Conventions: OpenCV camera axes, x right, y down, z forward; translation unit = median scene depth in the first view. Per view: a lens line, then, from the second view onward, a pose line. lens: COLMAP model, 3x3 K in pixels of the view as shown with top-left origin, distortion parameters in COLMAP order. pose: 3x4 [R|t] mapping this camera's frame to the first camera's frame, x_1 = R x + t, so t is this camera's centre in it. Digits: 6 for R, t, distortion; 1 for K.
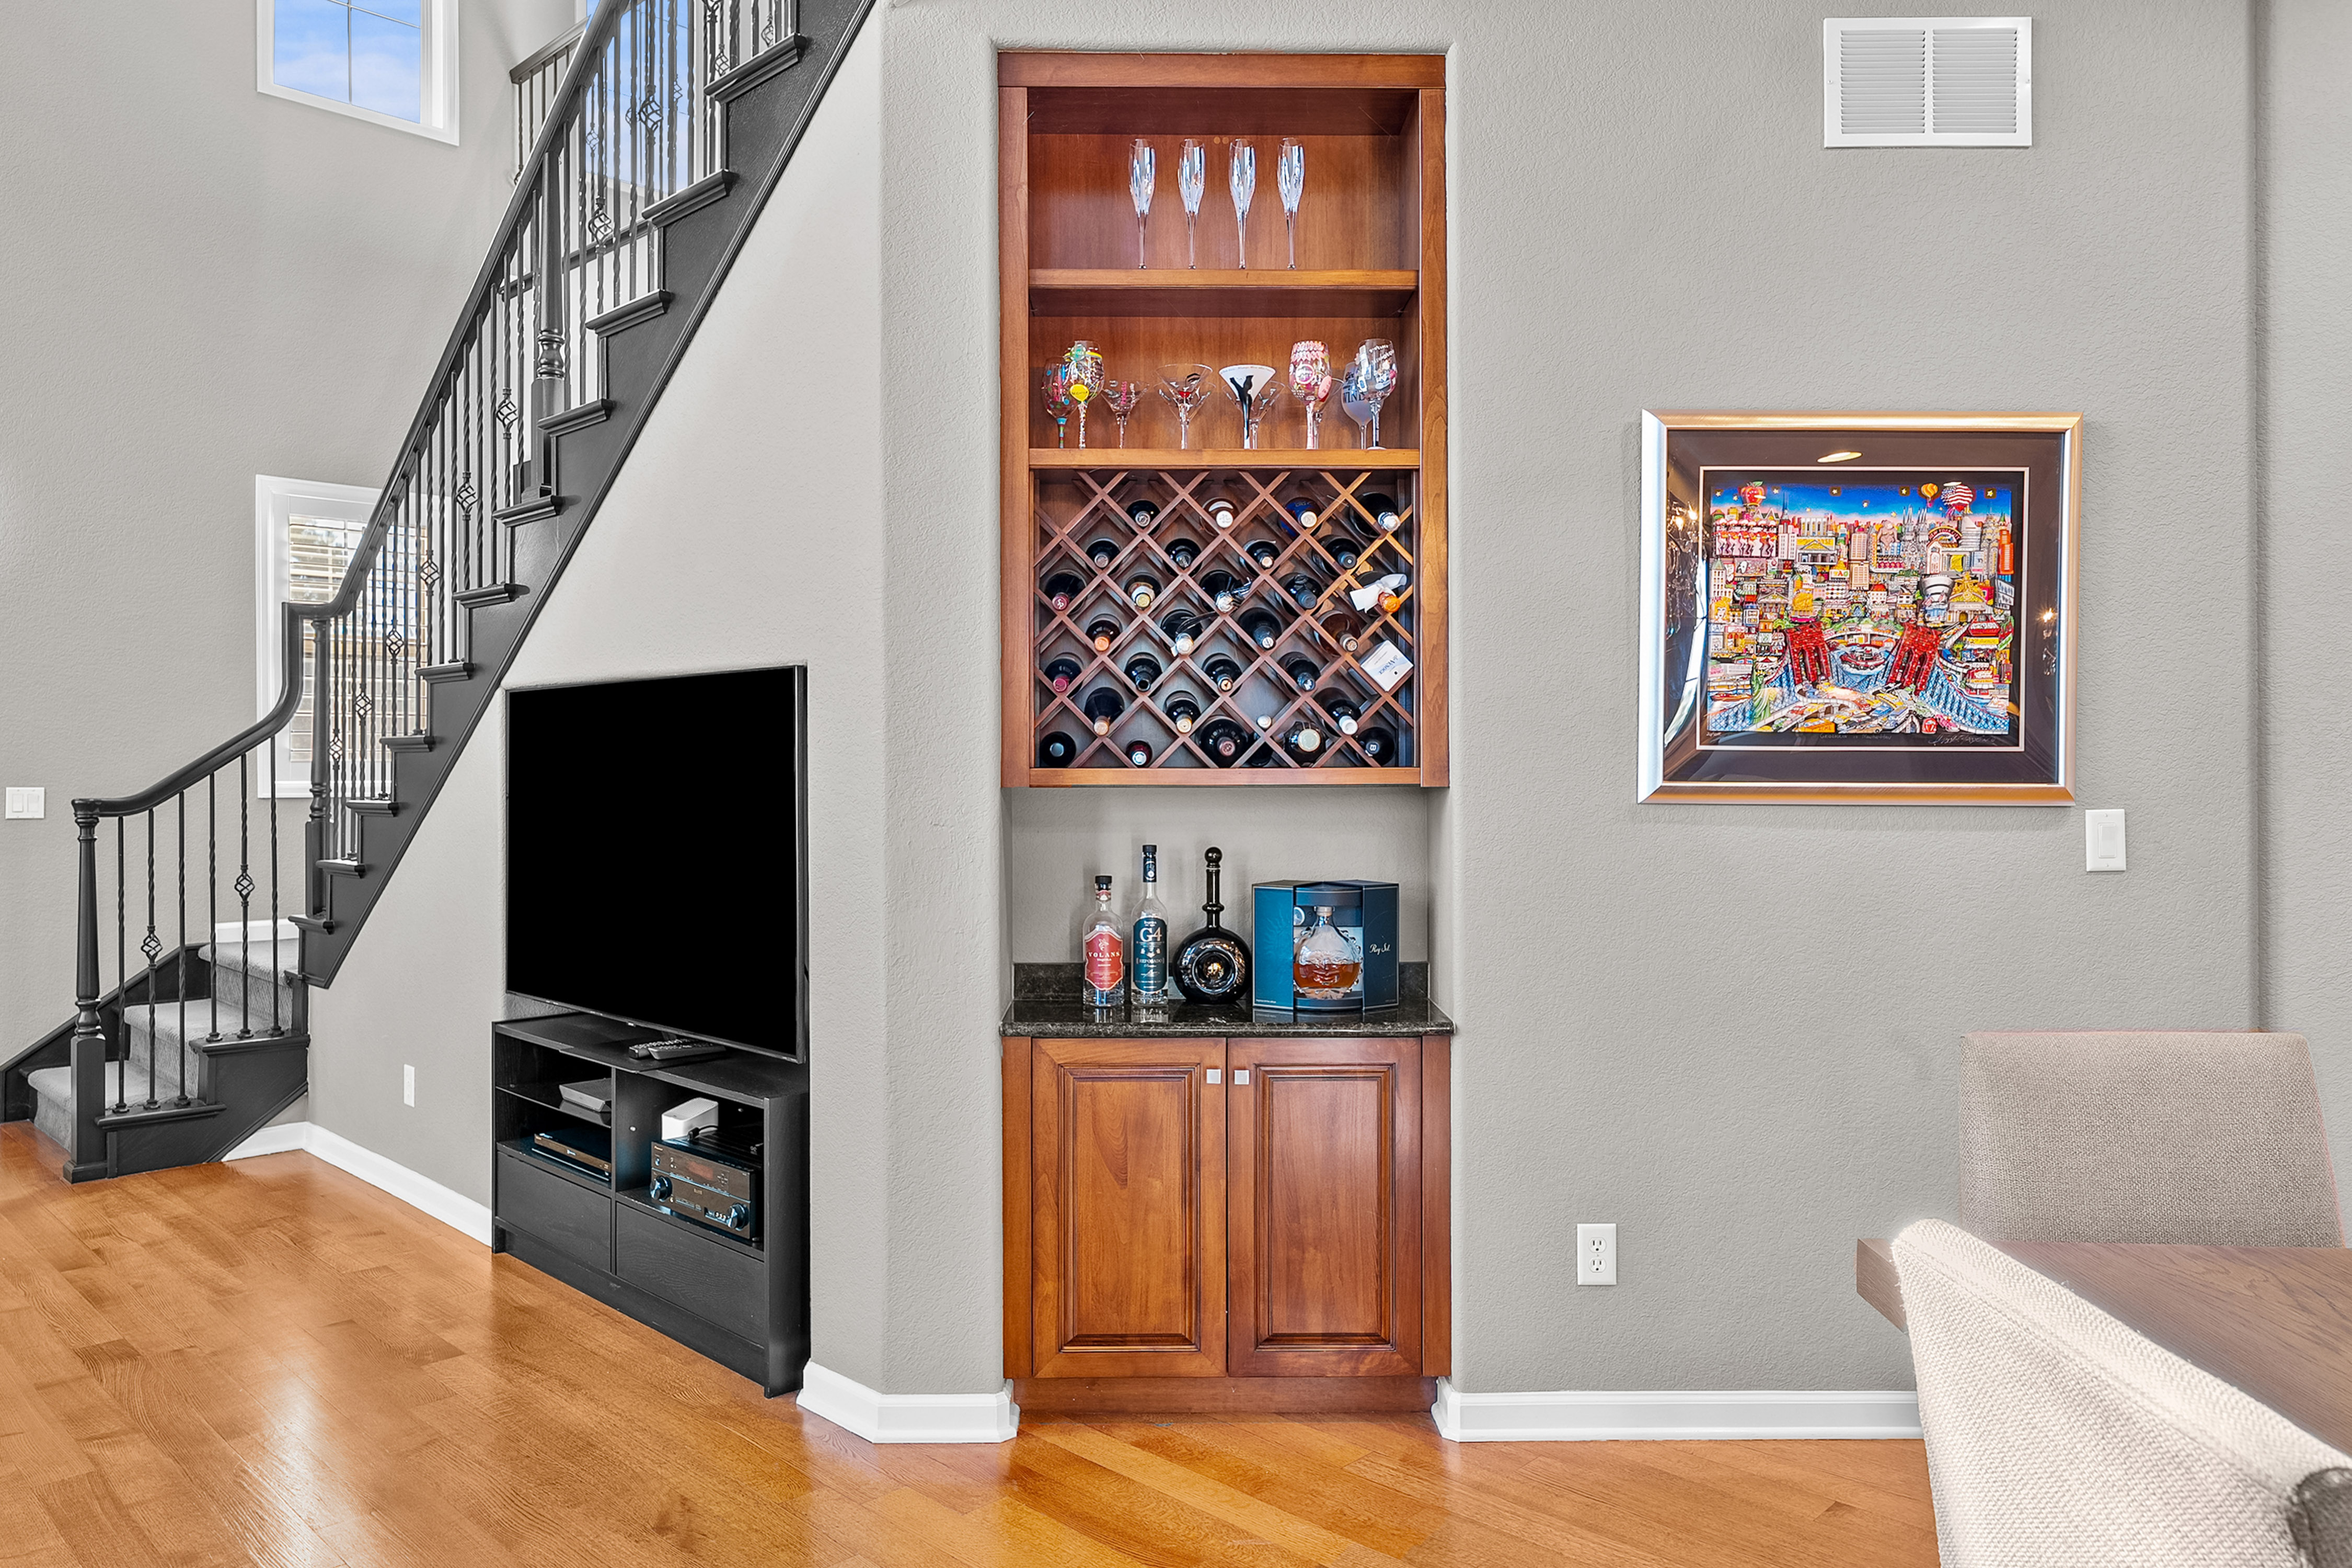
lens RADIAL K [[1565.6, 0, 1190.2], [0, 1565.6, 785.0], [0, 0, 1]] dist [-0.004743, 0.000211]
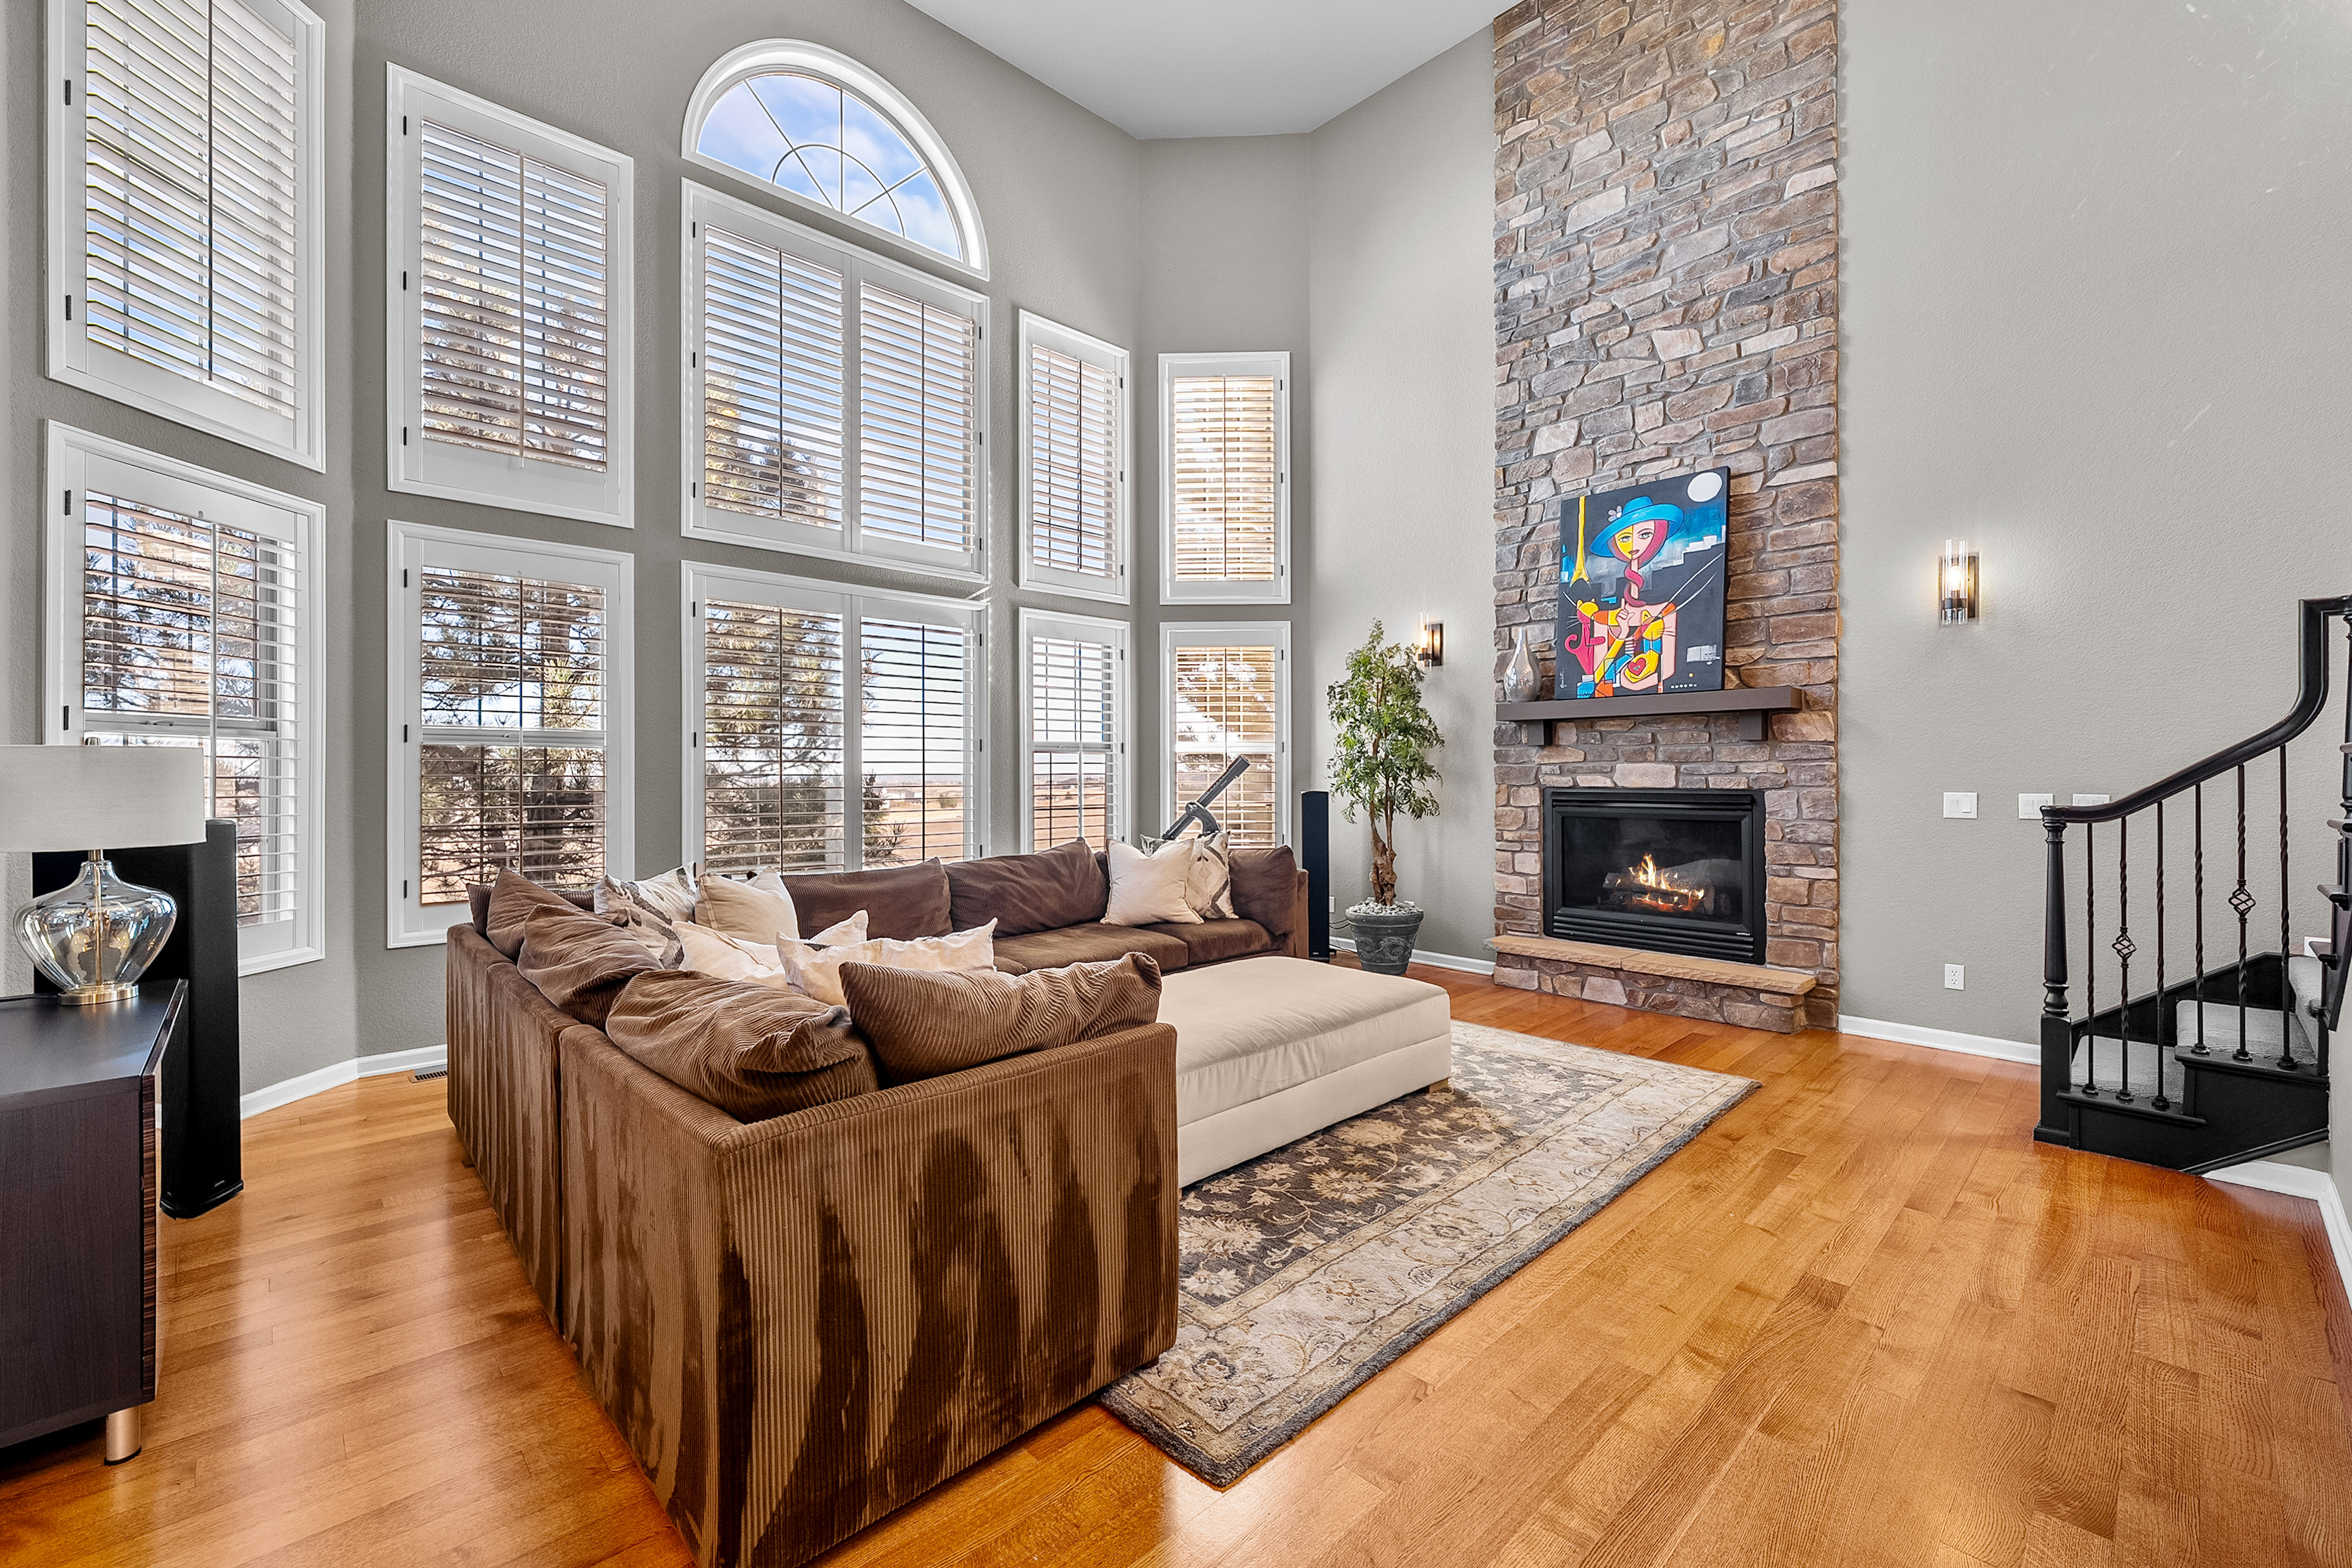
lens RADIAL K [[939.5, 0, 1166.8], [0, 939.5, 778.4], [0, 0, 1]] dist [-0.001442, -0.000962]
pose [[-0.068440, -0.002271, -0.997653, 0.015886], [-0.010764, 0.999941, -0.001537, -0.003054], [0.997597, 0.010634, -0.068460, 0.397676]]
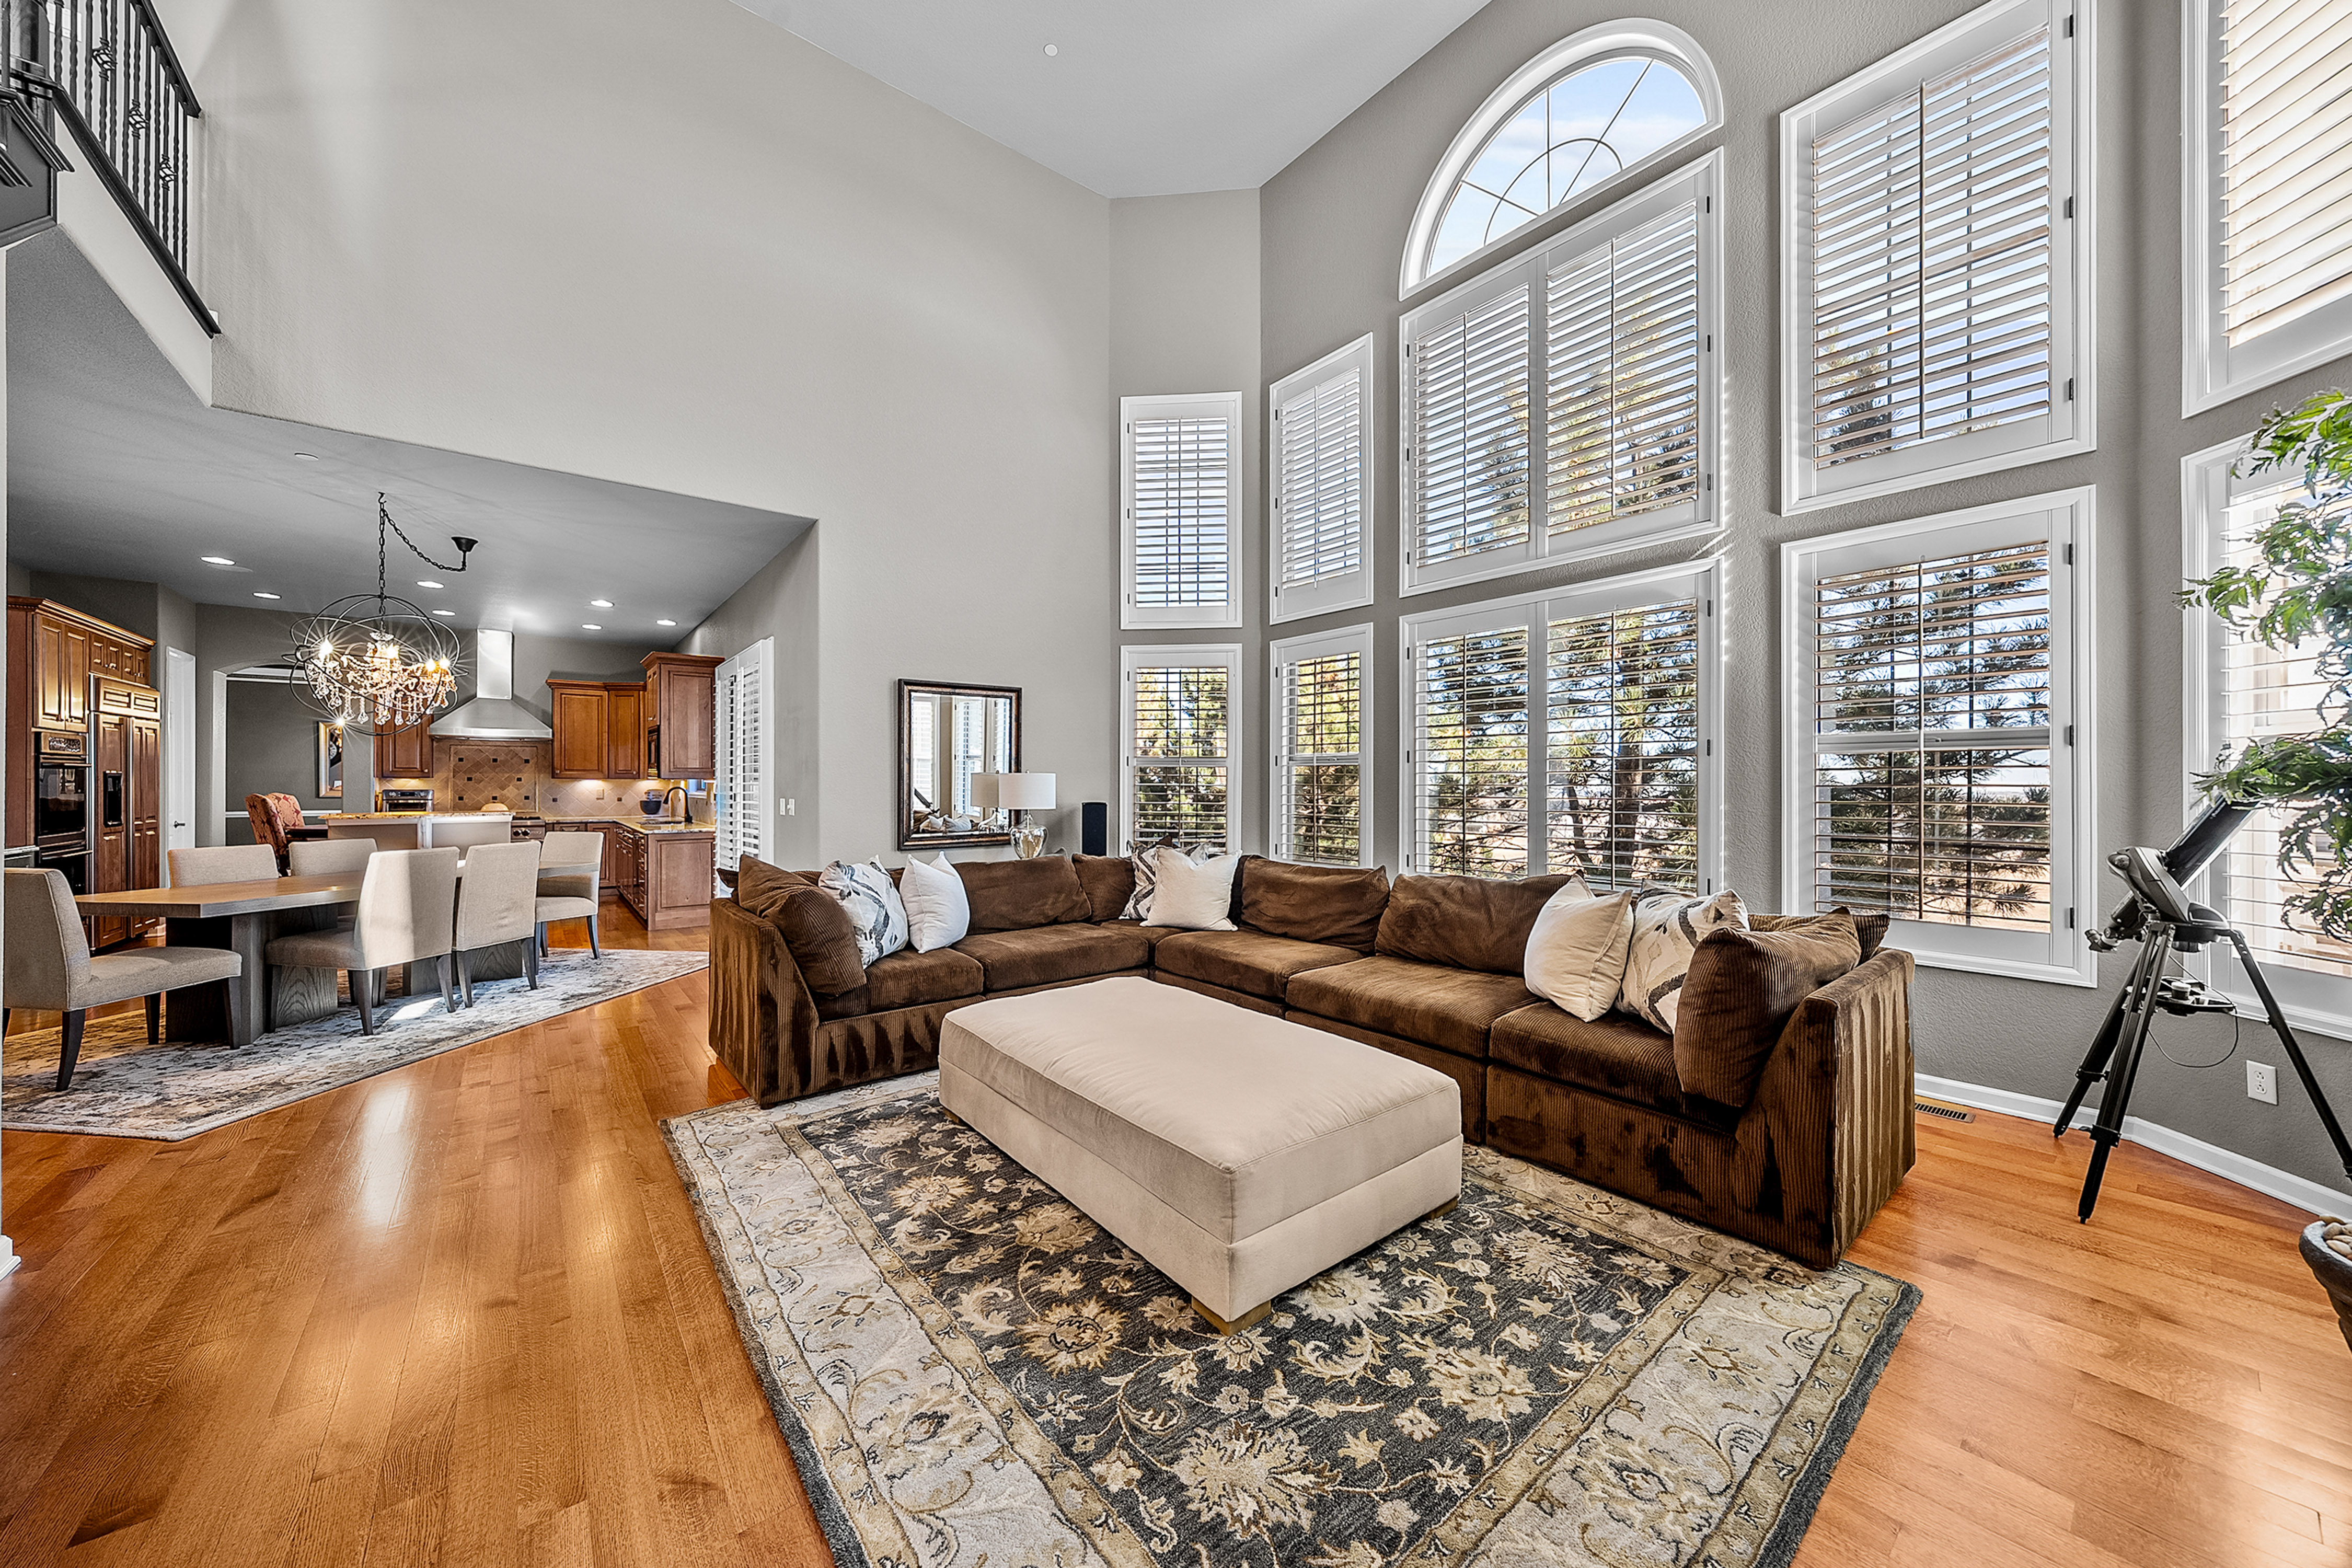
lens RADIAL K [[828.6, 0, 1193.4], [0, 828.6, 784.5], [0, 0, 1]] dist [-0.009795, 0.000347]
pose [[-0.990795, -0.002641, 0.135346, -0.824333], [0.000105, 0.999794, 0.020276, -0.024767], [-0.135371, 0.020103, -0.990591, 0.975618]]
